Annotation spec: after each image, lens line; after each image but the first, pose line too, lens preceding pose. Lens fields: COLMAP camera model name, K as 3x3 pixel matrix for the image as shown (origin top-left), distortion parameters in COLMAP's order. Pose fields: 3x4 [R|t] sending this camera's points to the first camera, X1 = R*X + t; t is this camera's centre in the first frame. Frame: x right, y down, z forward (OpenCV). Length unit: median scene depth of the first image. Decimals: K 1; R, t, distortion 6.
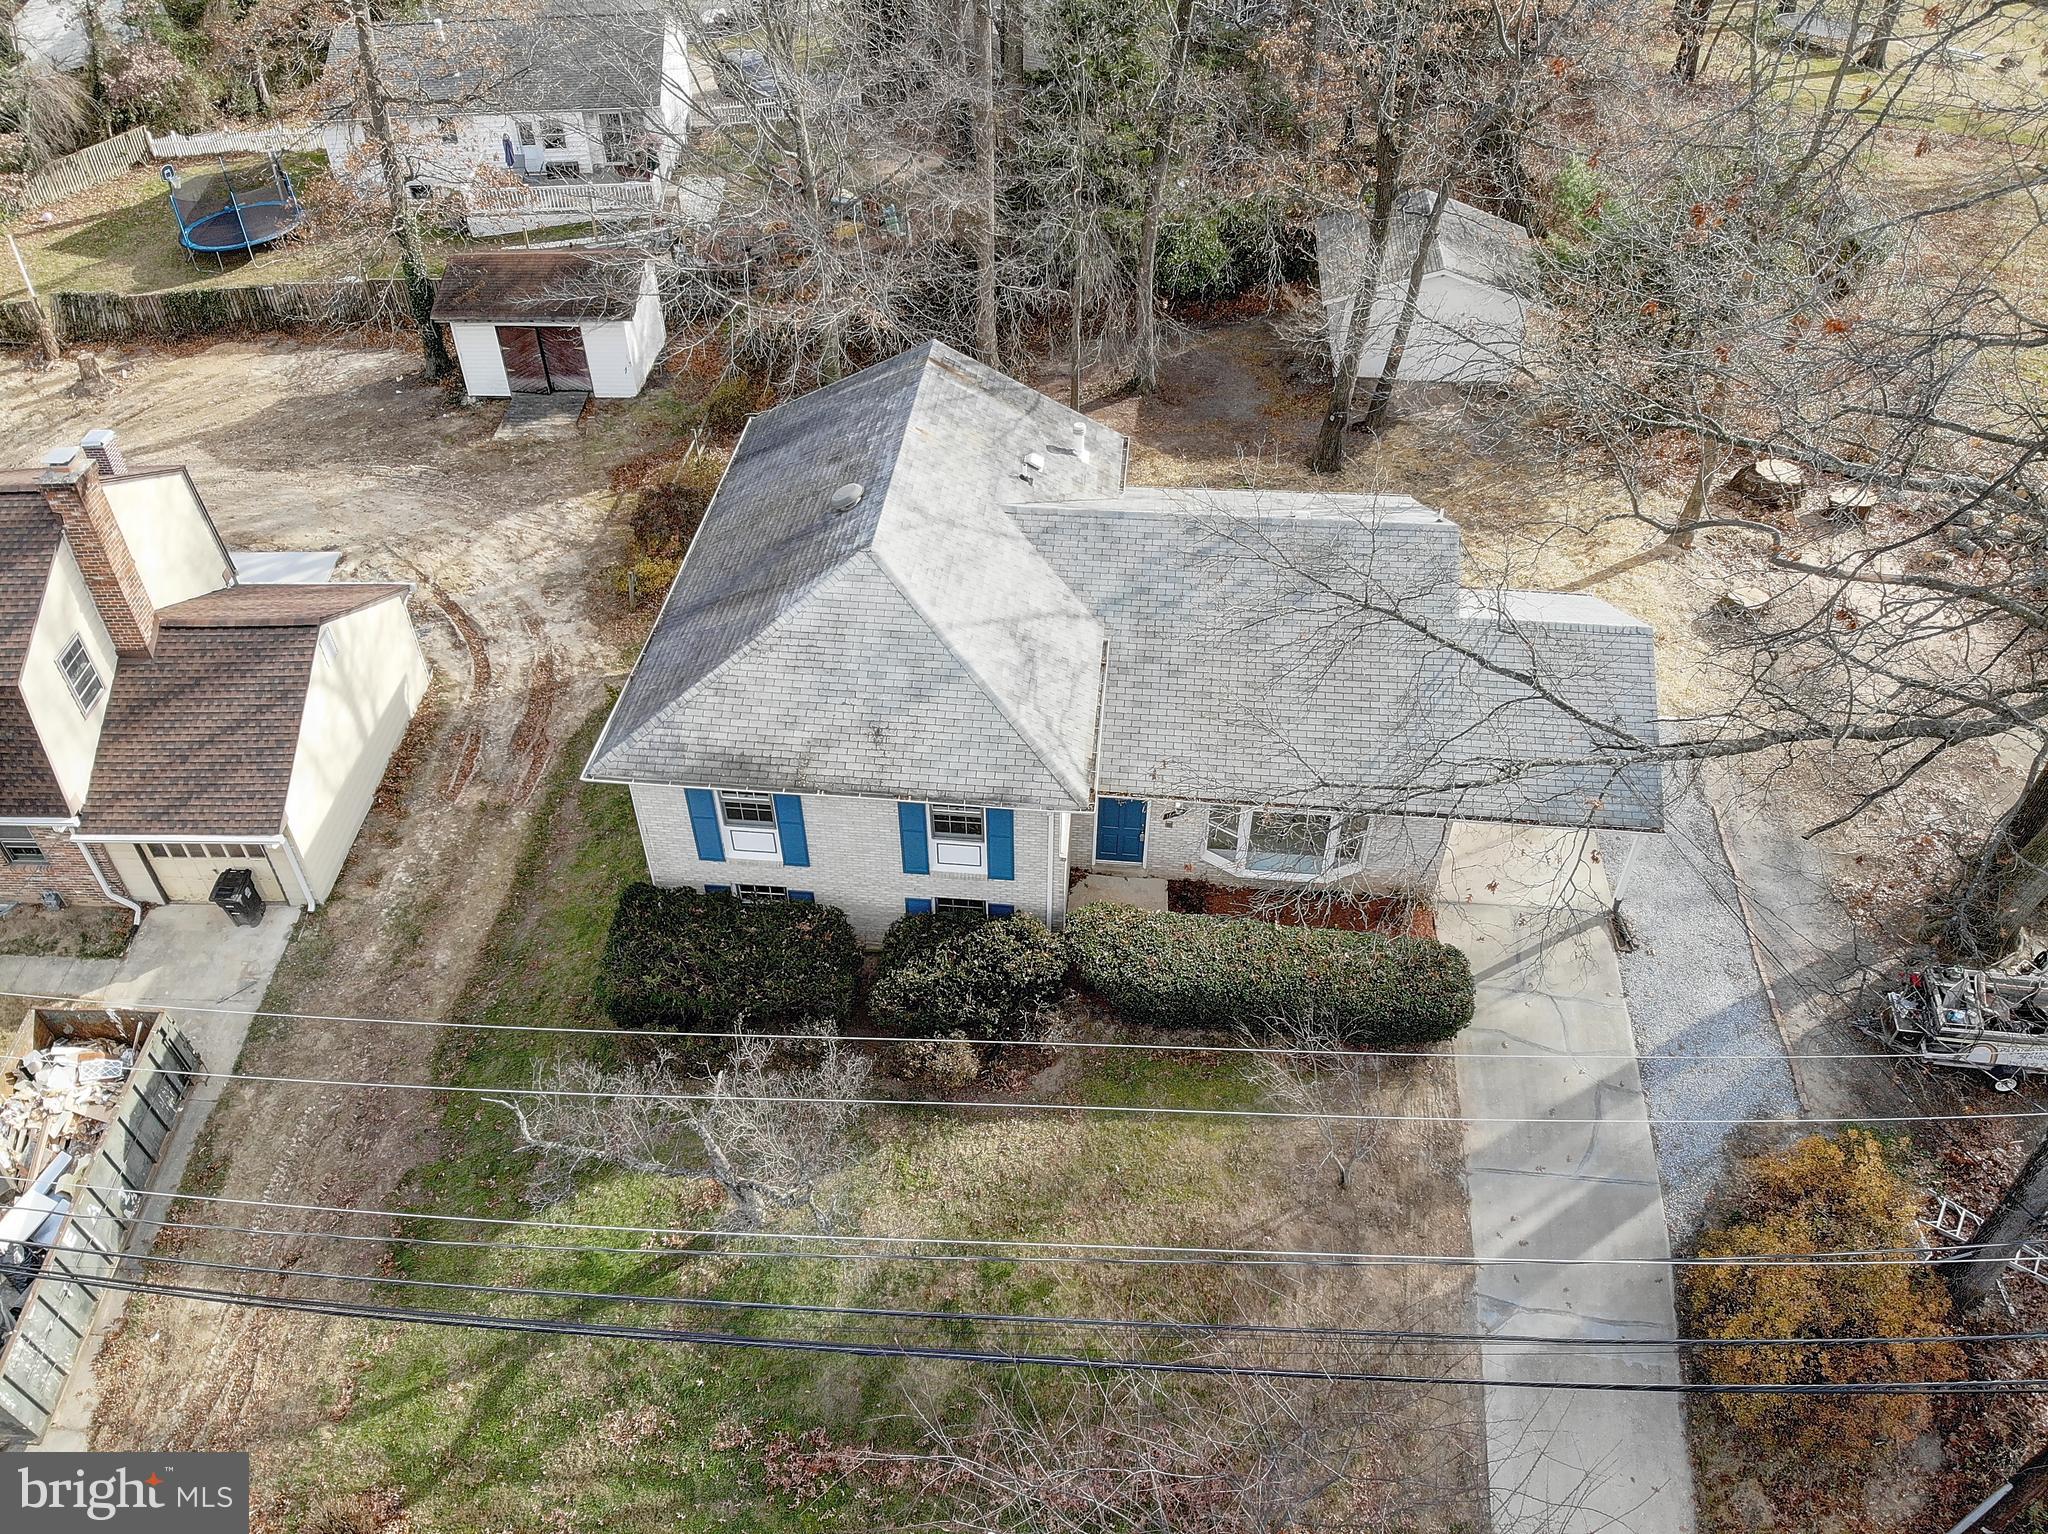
lens RADIAL K [[1500.5, 0, 1021.8], [0, 1500.5, 778.0], [0, 0, 1]] dist [0.059322, -0.178562]
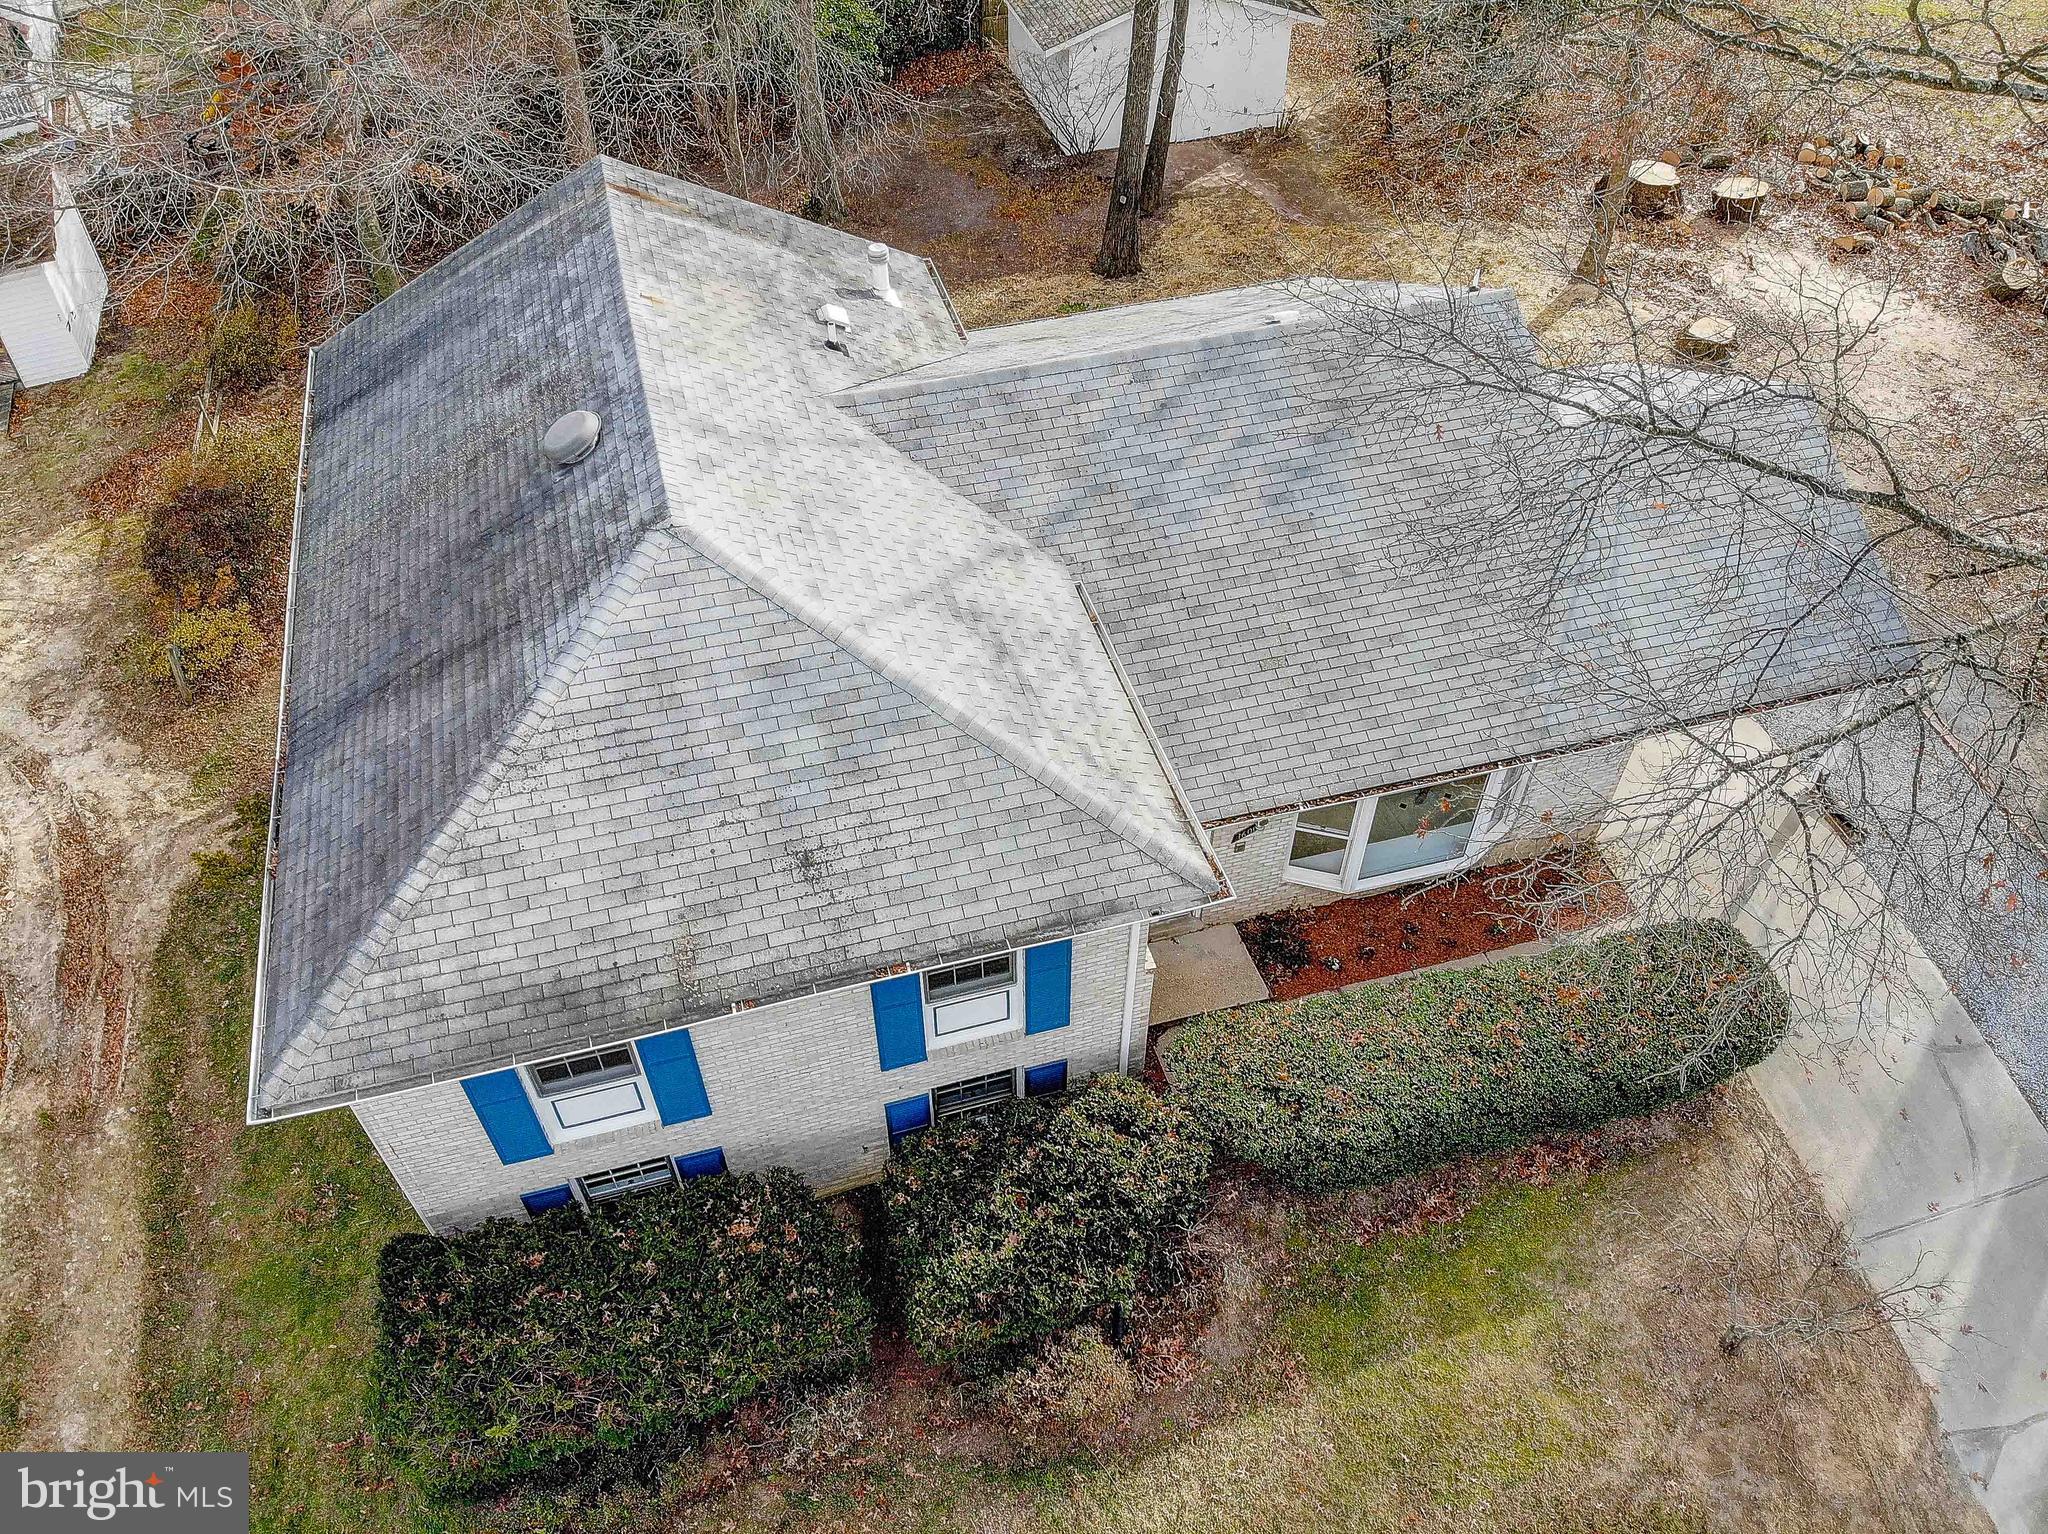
lens RADIAL K [[1516.3, 0, 1023.7], [0, 1516.3, 777.0], [0, 0, 1]] dist [0.001632, -0.094692]
pose [[0.931653, -0.266368, 0.247124, -0.126403], [0.245114, 0.962803, 0.113705, -0.085890], [-0.268220, -0.045360, 0.962289, 0.395401]]
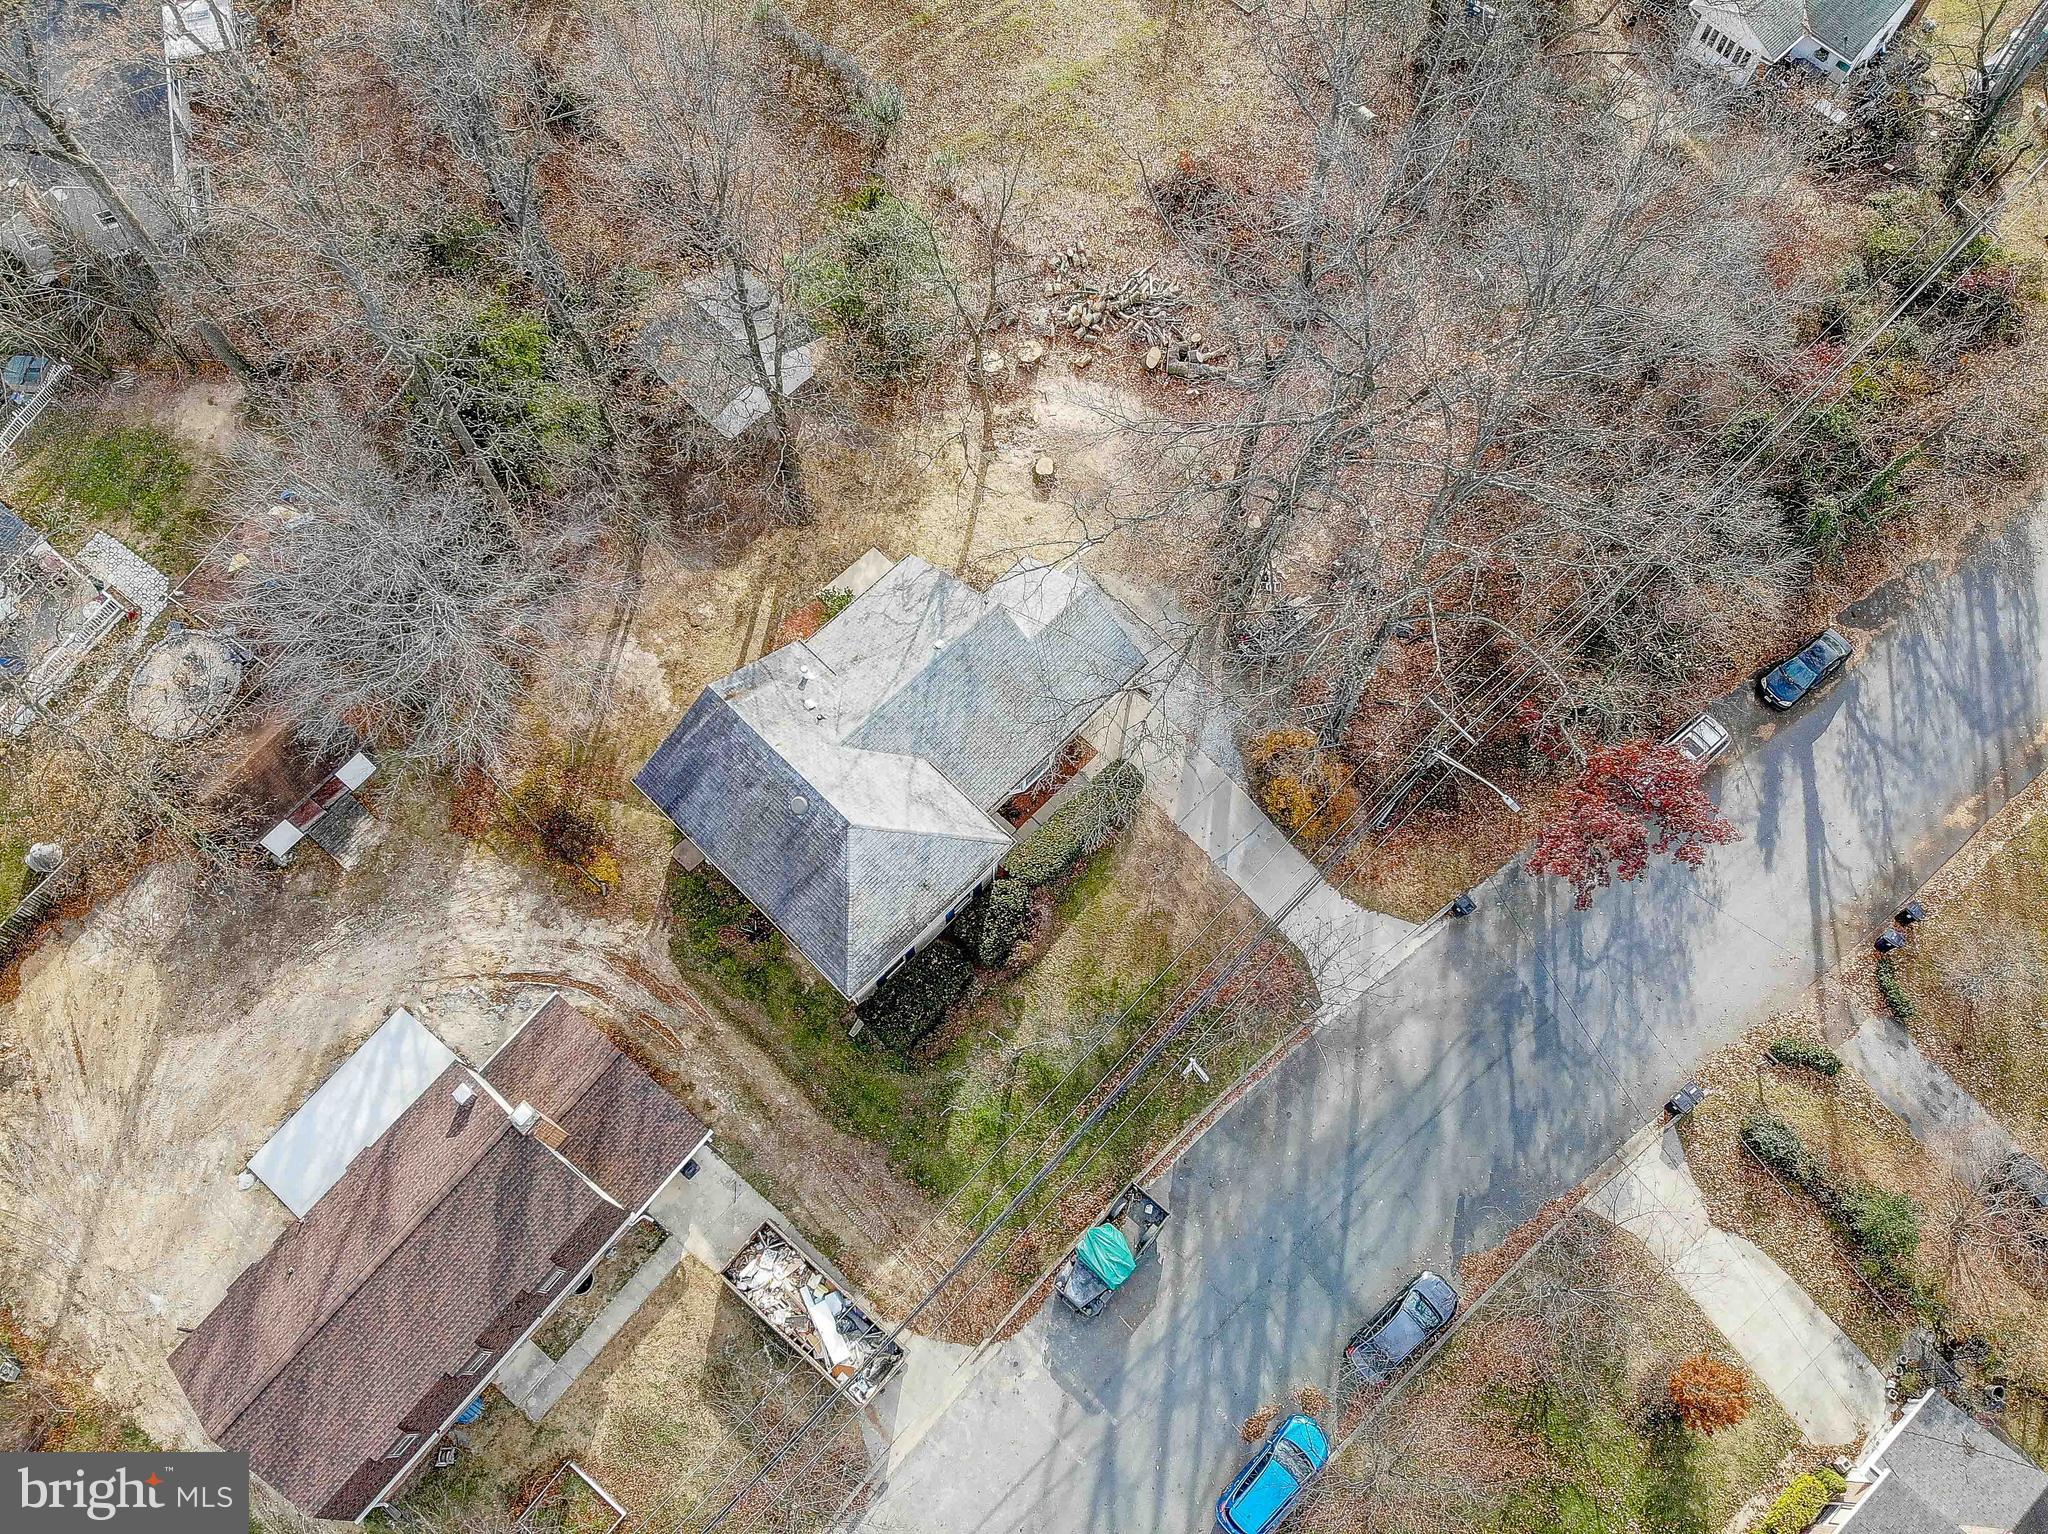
lens RADIAL K [[1489.9, 0, 1019.4], [0, 1489.9, 774.8], [0, 0, 1]] dist [0.112313, -0.286855]
pose [[0.630236, -0.714460, 0.303890, -0.473642], [0.512806, 0.676936, 0.528004, -1.041124], [-0.582952, -0.176931, 0.793009, -0.668347]]
